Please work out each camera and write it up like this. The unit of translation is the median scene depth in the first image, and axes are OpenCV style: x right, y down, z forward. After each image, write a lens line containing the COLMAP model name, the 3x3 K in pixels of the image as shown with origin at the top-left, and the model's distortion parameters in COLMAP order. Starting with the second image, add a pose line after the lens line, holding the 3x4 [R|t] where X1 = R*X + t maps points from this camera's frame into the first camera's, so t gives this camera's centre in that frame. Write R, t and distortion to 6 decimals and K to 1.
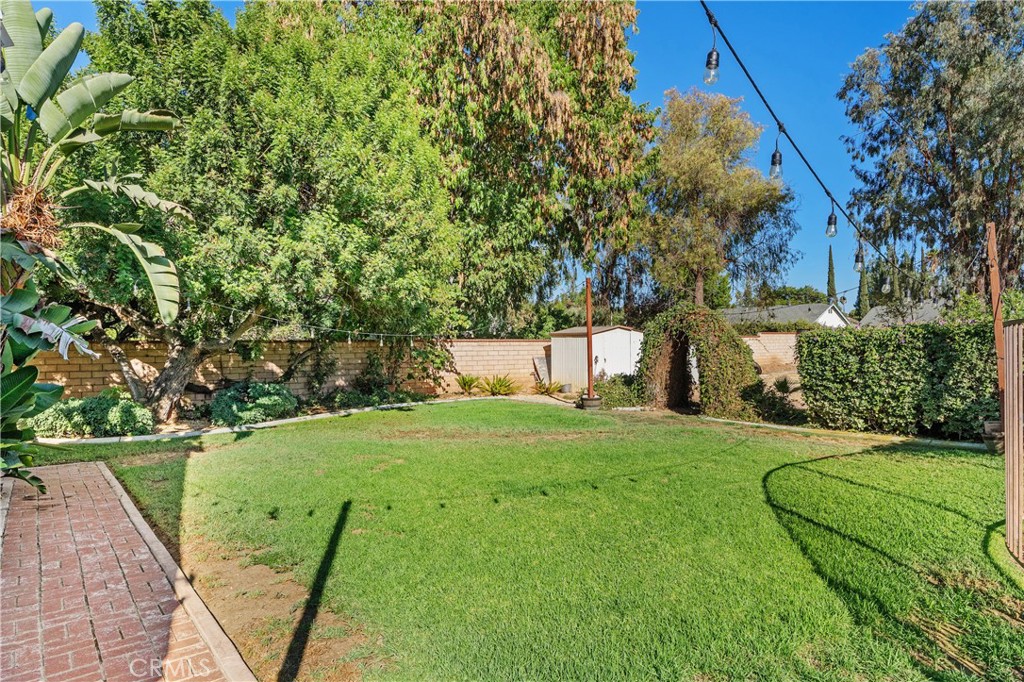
lens RADIAL K [[645.2, 0, 511.2], [0, 645.2, 349.3], [0, 0, 1]] dist [0.001521, -0.000607]
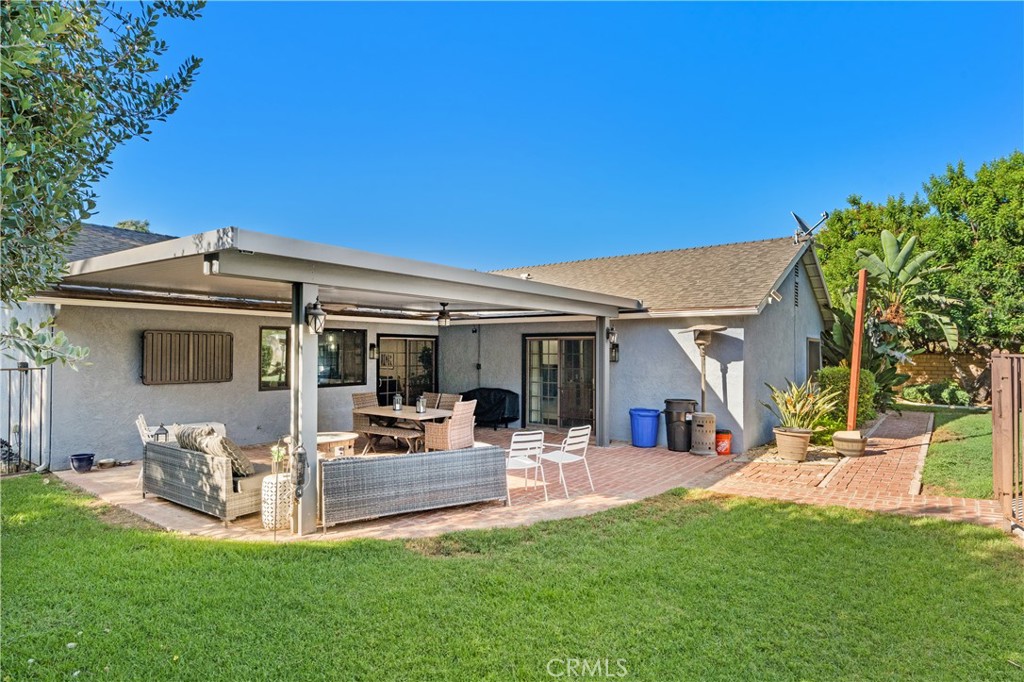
lens RADIAL K [[567.9, 0, 513.5], [0, 567.9, 344.4], [0, 0, 1]] dist [-0.006803, -0.000731]
pose [[0.283660, 0.000564, -0.958925, 0.987284], [-0.013967, 0.999896, -0.003544, -0.033495], [0.958823, 0.014398, 0.283639, -1.109327]]
